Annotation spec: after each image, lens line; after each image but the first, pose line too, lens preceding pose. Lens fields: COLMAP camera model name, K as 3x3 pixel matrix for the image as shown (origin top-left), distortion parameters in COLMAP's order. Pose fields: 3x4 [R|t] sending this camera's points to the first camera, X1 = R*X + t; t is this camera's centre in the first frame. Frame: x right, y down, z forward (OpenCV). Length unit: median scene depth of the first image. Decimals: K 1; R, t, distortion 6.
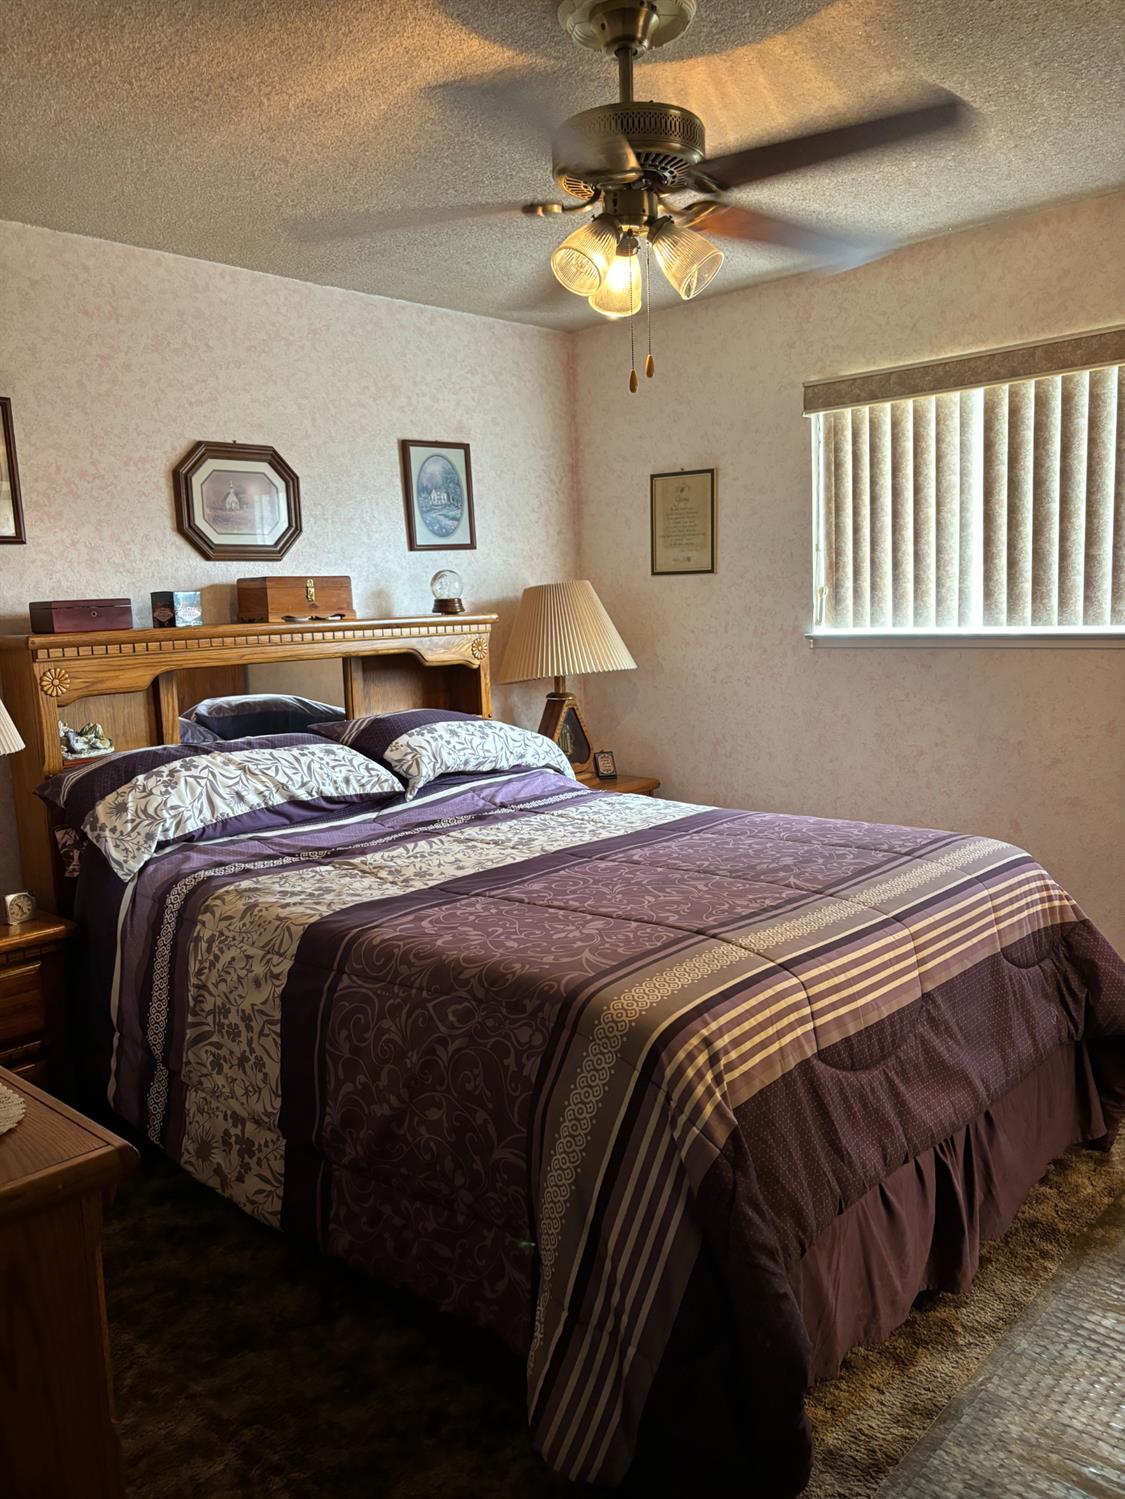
lens RADIAL K [[1140.5, 0, 570.5], [0, 1140.5, 748.3], [0, 0, 1]] dist [0.051508, -0.057582]
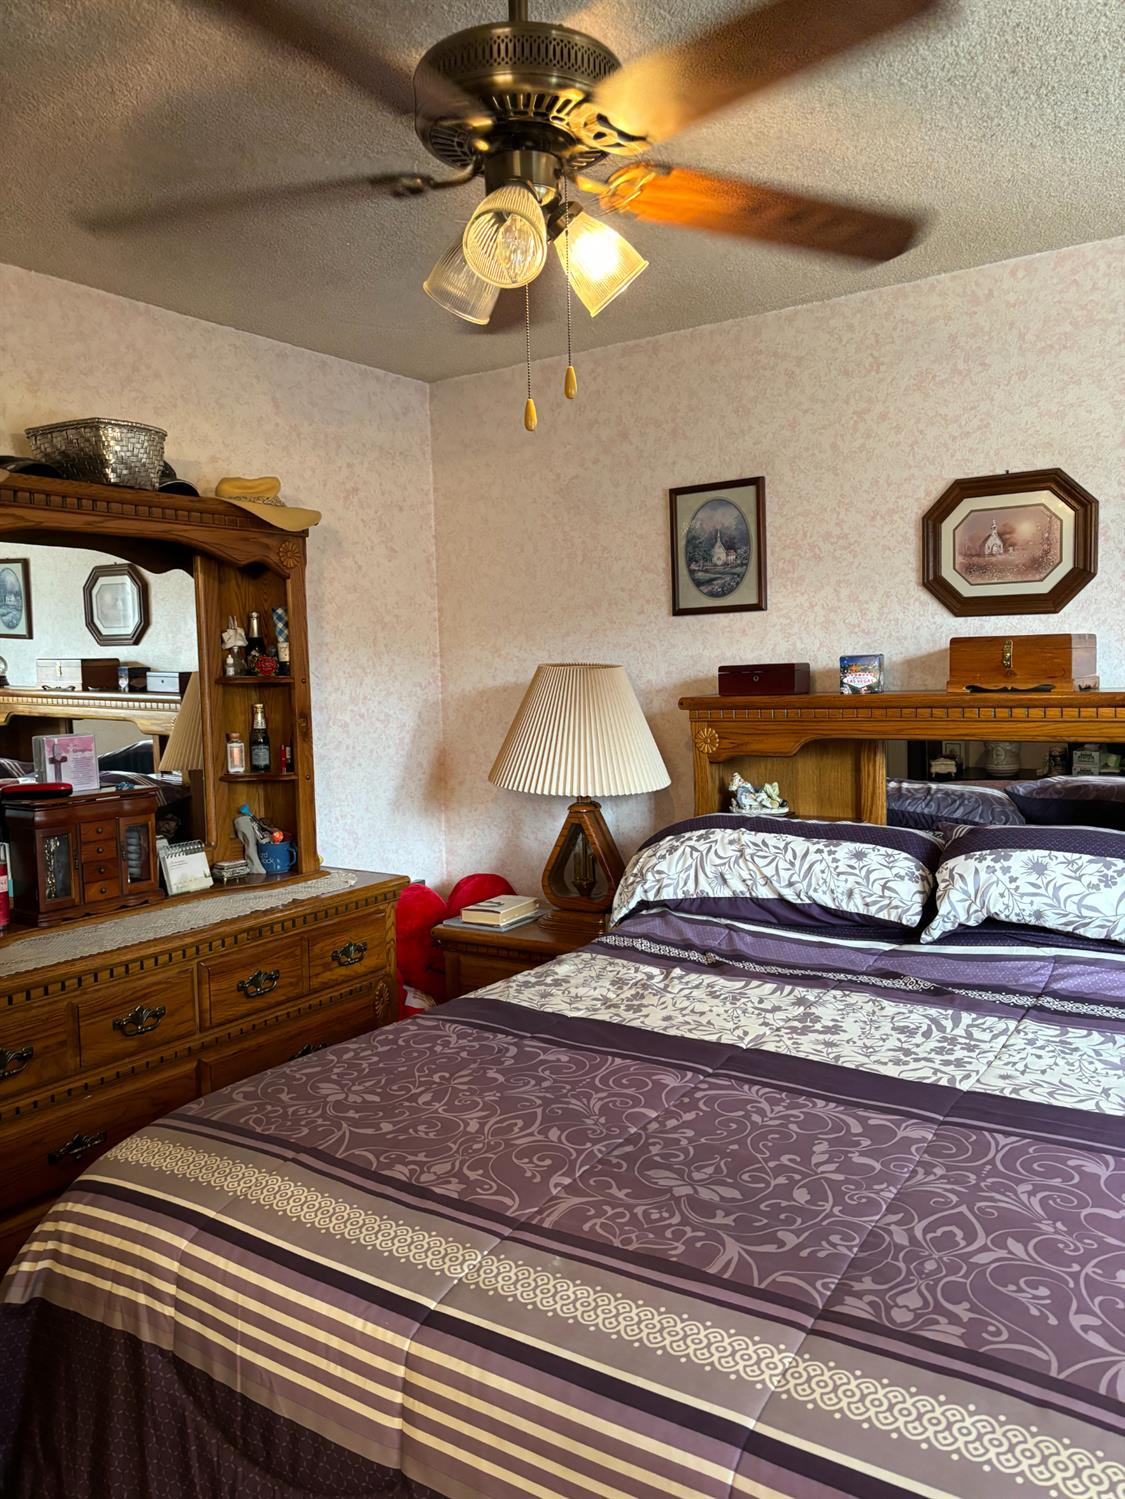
lens RADIAL K [[1140.5, 0, 571.9], [0, 1140.5, 740.6], [0, 0, 1]] dist [0.051508, -0.057582]
pose [[0.163226, 0.092348, -0.982257, 0.526439], [-0.115948, 0.990506, 0.073855, -0.109256], [0.979752, 0.101835, 0.172384, 0.621869]]
